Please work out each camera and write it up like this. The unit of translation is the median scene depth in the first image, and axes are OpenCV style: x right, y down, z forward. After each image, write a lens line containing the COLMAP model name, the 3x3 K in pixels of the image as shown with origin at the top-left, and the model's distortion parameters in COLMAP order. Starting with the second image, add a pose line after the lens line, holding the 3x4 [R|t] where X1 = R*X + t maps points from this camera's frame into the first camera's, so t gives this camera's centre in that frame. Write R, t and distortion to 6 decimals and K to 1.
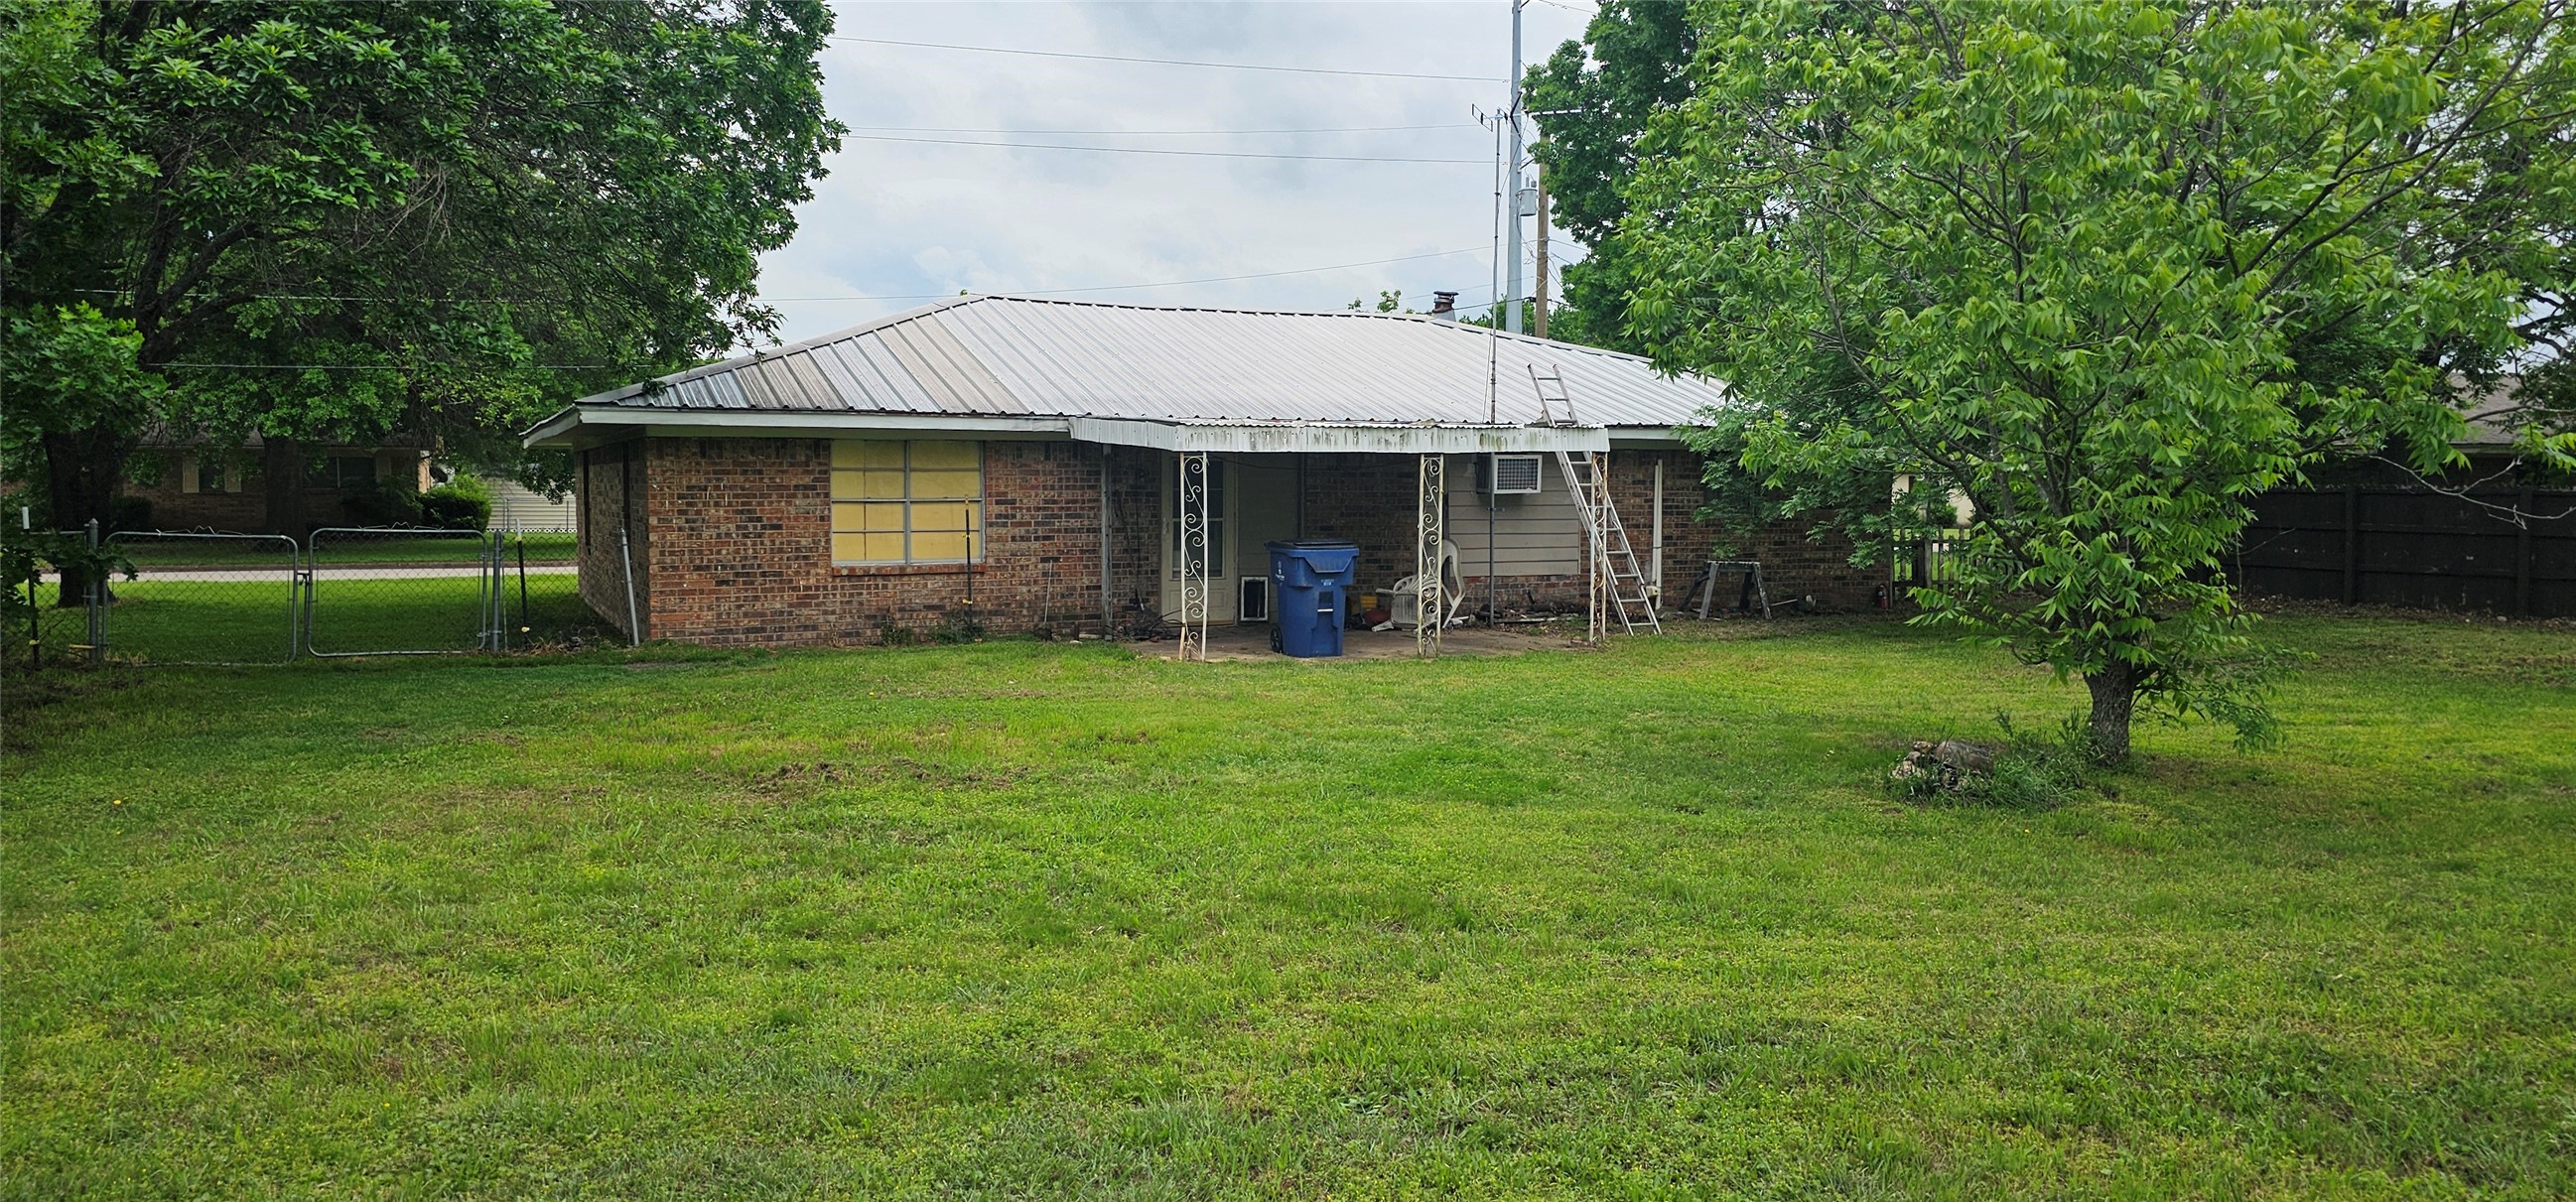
lens RADIAL K [[1679.3, 0, 1288.0], [0, 1679.3, 601.0], [0, 0, 1]] dist [0.073067, -0.070081]
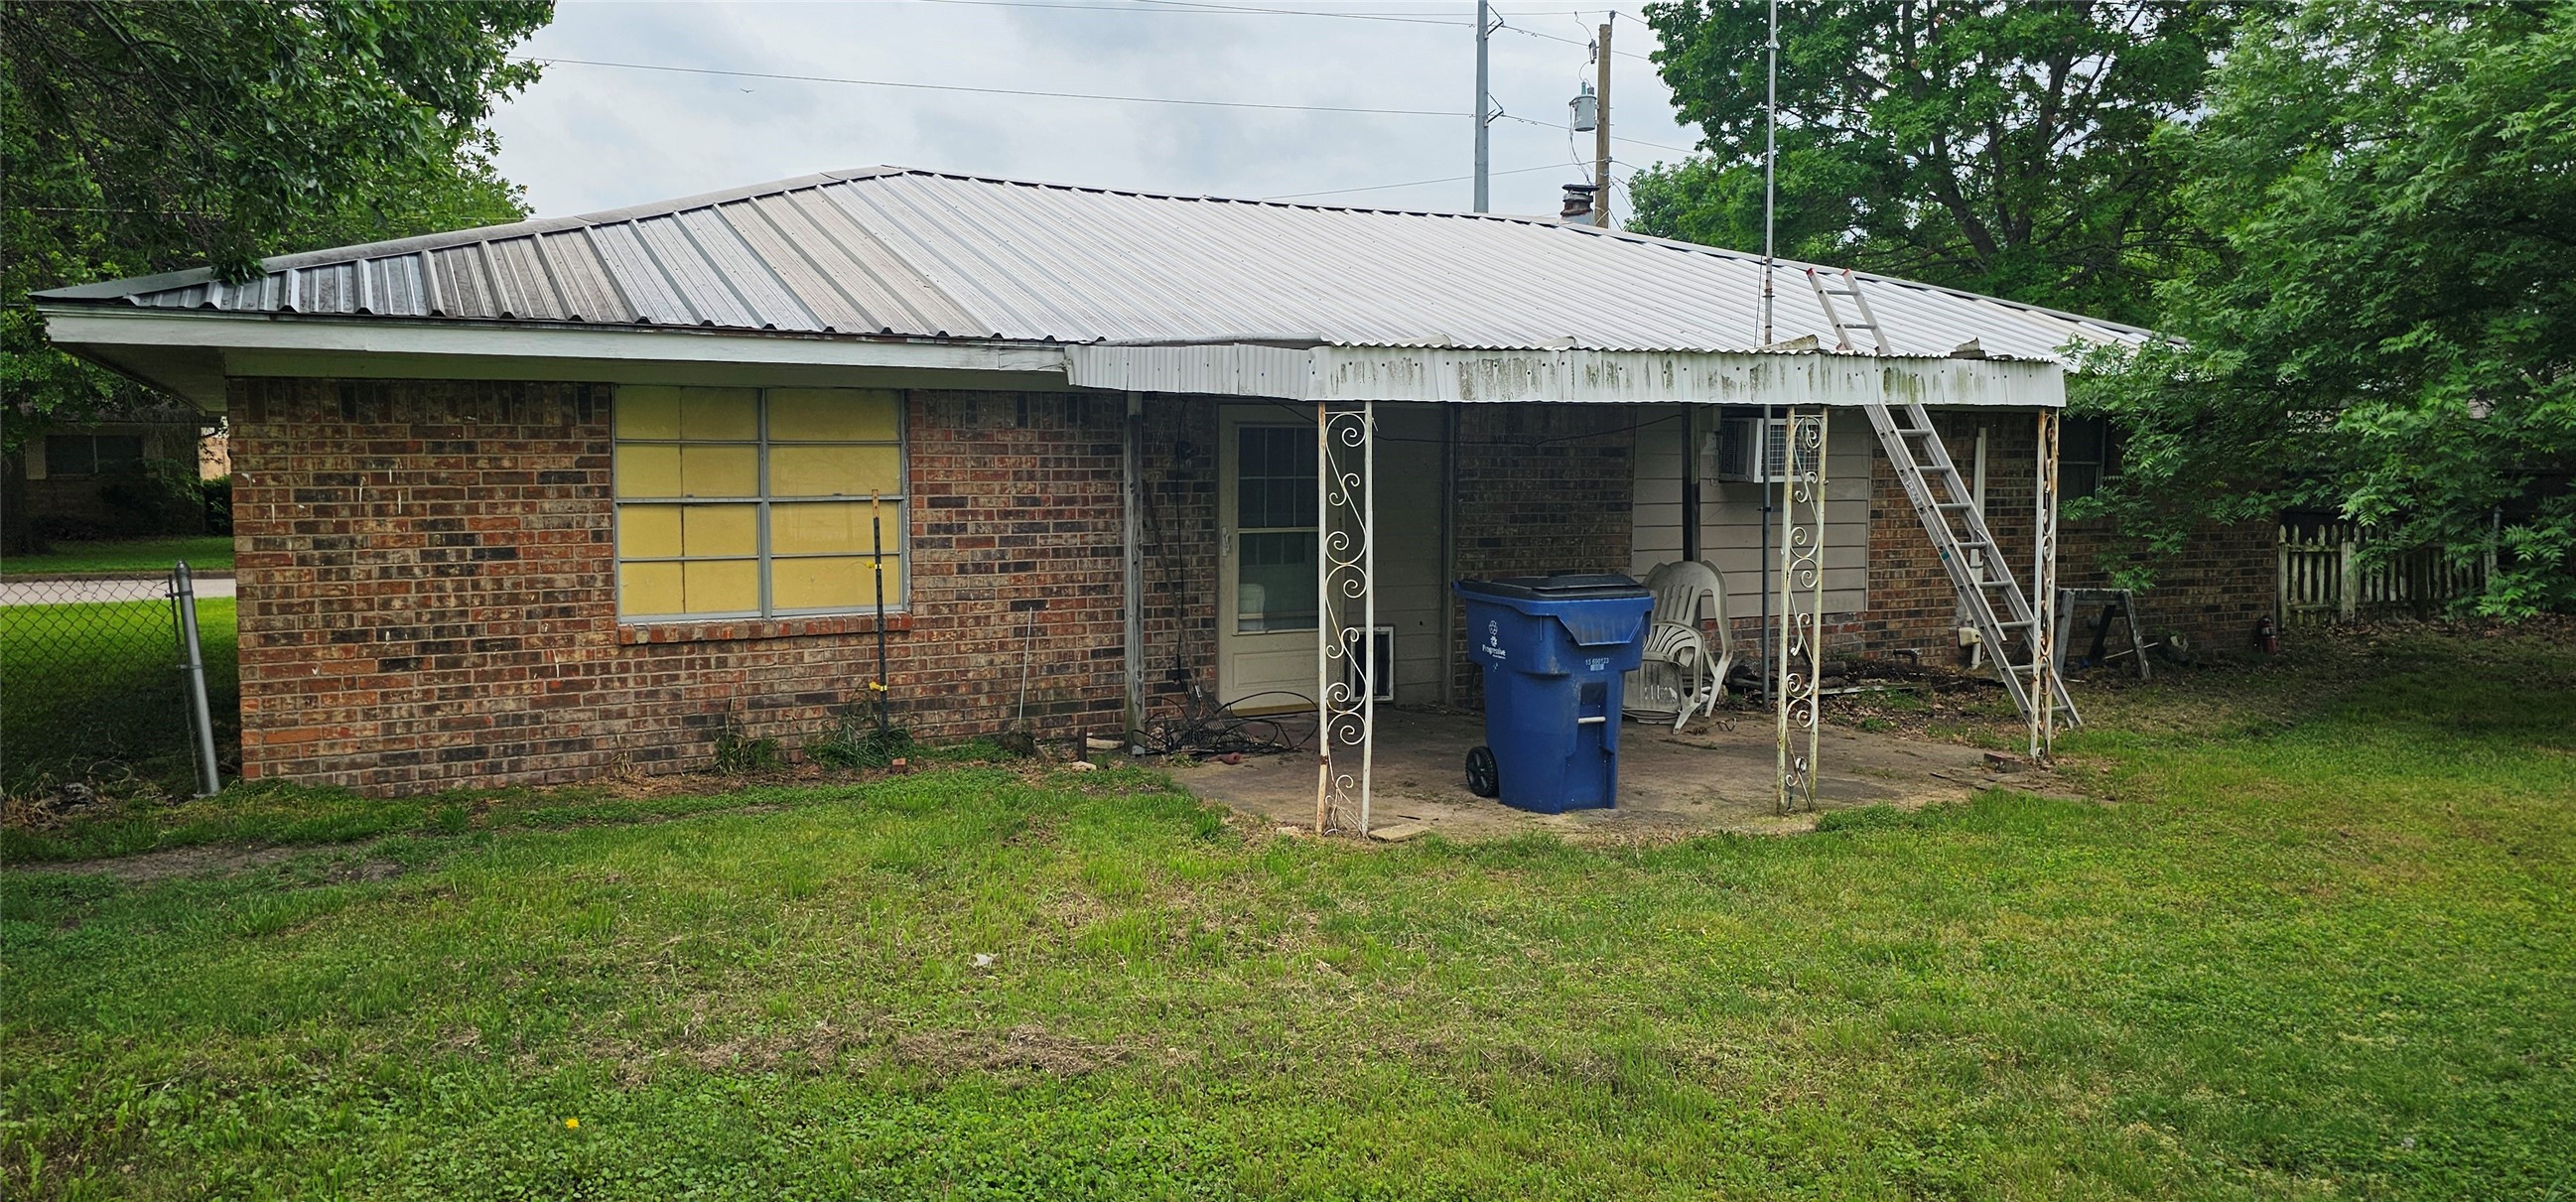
lens RADIAL K [[1735.1, 0, 1281.0], [0, 1735.1, 619.2], [0, 0, 1]] dist [0.031871, -0.001440]
pose [[0.999390, -0.004854, 0.034588, -0.082261], [0.004217, 0.999820, 0.018481, -0.032037], [-0.034672, -0.018324, 0.999231, 0.448675]]
